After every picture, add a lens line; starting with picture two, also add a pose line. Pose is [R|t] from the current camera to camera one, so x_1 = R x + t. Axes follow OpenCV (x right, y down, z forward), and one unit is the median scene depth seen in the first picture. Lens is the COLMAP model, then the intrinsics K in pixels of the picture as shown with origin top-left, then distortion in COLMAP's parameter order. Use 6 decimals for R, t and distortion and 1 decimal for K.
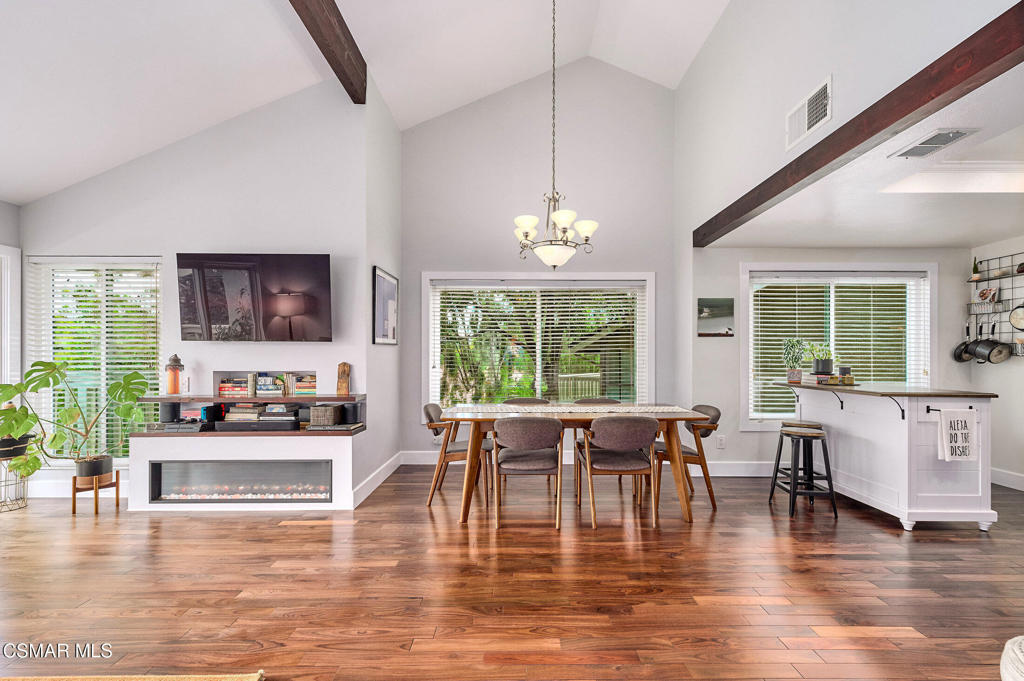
lens RADIAL K [[432.5, 0, 516.2], [0, 432.5, 356.3], [0, 0, 1]] dist [0.001253, -0.000258]
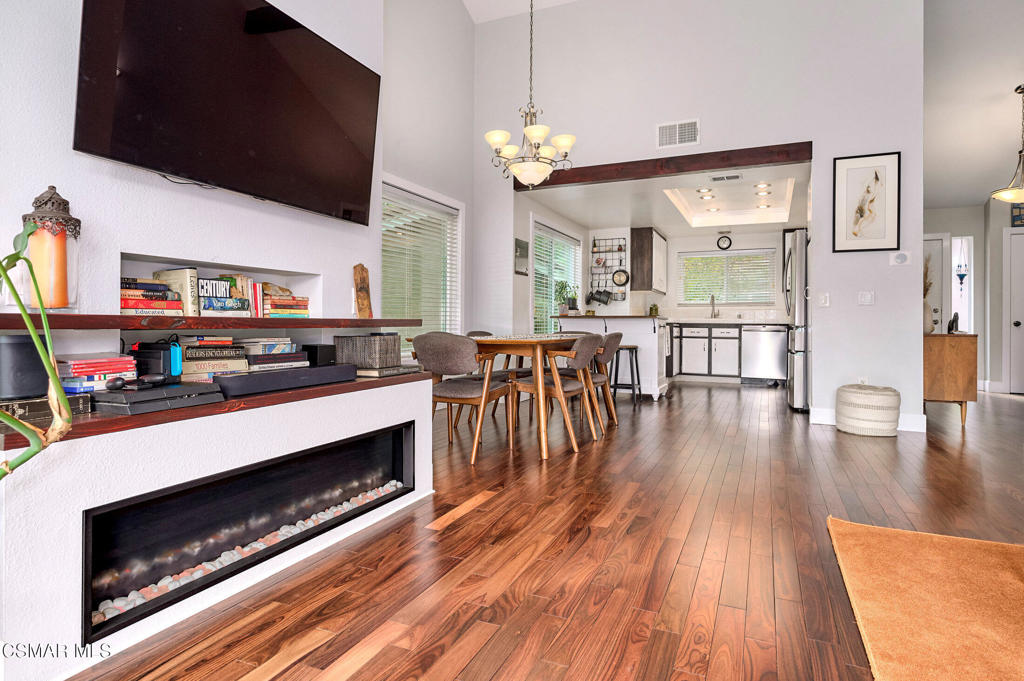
lens RADIAL K [[568.0, 0, 517.4], [0, 568.0, 322.0], [0, 0, 1]] dist [0.005826, -0.002483]
pose [[0.401490, 0.005837, 0.915845, -1.039900], [-0.005749, 0.999976, -0.003853, 0.096109], [-0.915845, -0.003718, 0.401514, 0.512978]]
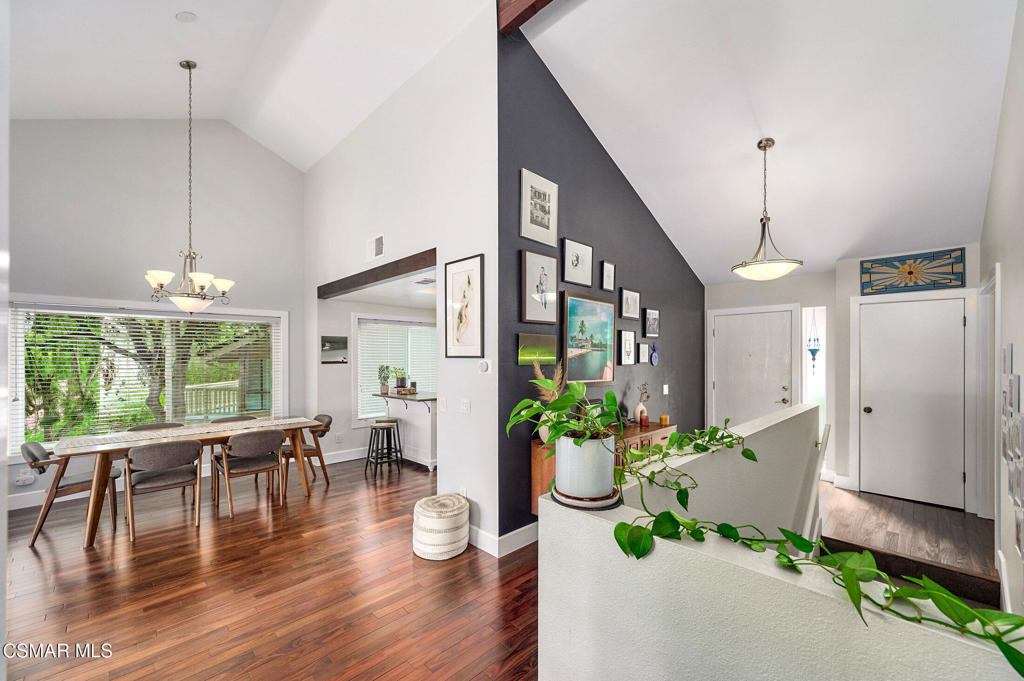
lens RADIAL K [[414.9, 0, 518.6], [0, 414.9, 355.7], [0, 0, 1]] dist [-0.001563, 0.000433]
pose [[0.707647, -0.002315, 0.706562, -0.079792], [0.003218, 0.999995, 0.000053, -0.082857], [-0.706559, 0.002236, 0.707651, -0.446053]]
